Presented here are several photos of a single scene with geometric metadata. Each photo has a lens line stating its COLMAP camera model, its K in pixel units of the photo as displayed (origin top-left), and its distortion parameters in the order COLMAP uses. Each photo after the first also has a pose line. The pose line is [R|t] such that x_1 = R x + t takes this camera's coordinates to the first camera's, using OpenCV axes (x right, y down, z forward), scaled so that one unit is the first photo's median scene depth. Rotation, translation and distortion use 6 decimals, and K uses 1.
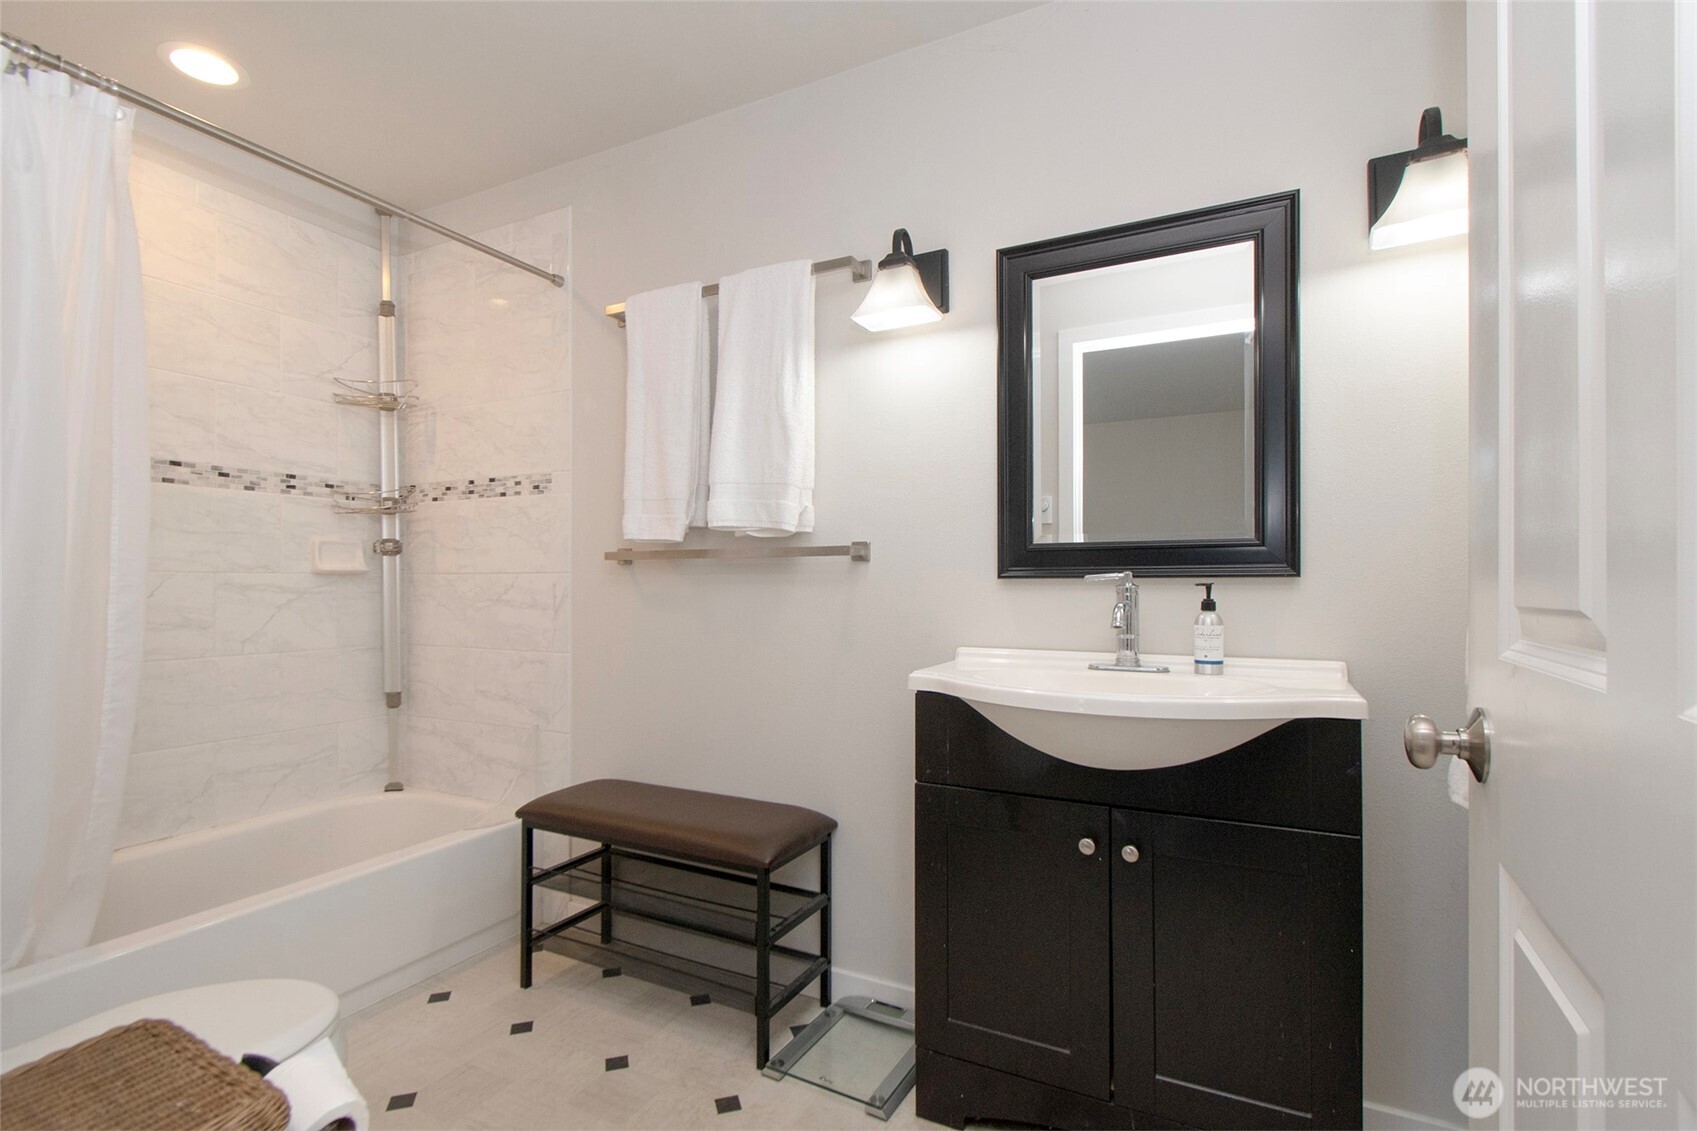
lens RADIAL K [[741.3, 0, 843.5], [0, 741.3, 568.9], [0, 0, 1]] dist [0.002014, 0.000172]
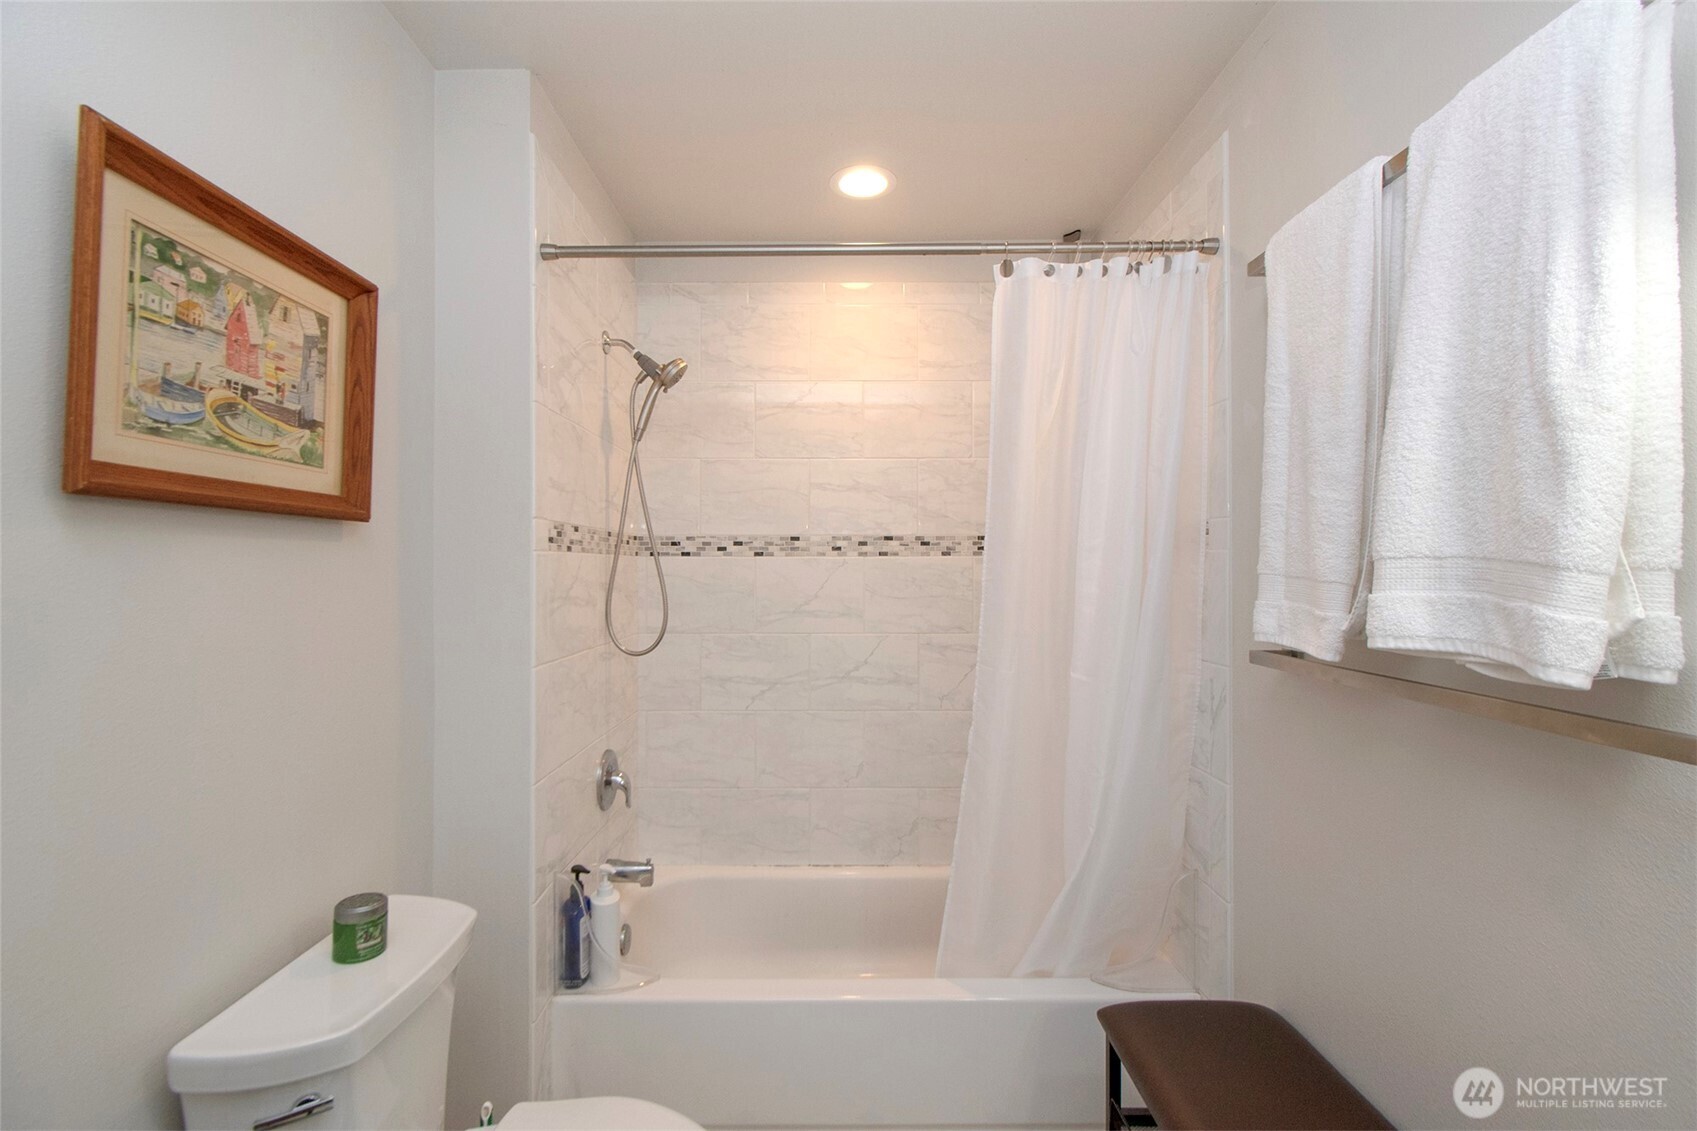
lens RADIAL K [[751.7, 0, 839.8], [0, 751.7, 565.3], [0, 0, 1]] dist [0.003037, 0.000046]
pose [[0.464885, -0.005186, -0.885356, 0.087707], [0.007489, 0.999970, -0.001925, -0.098781], [0.885340, -0.005736, 0.464910, 0.396576]]
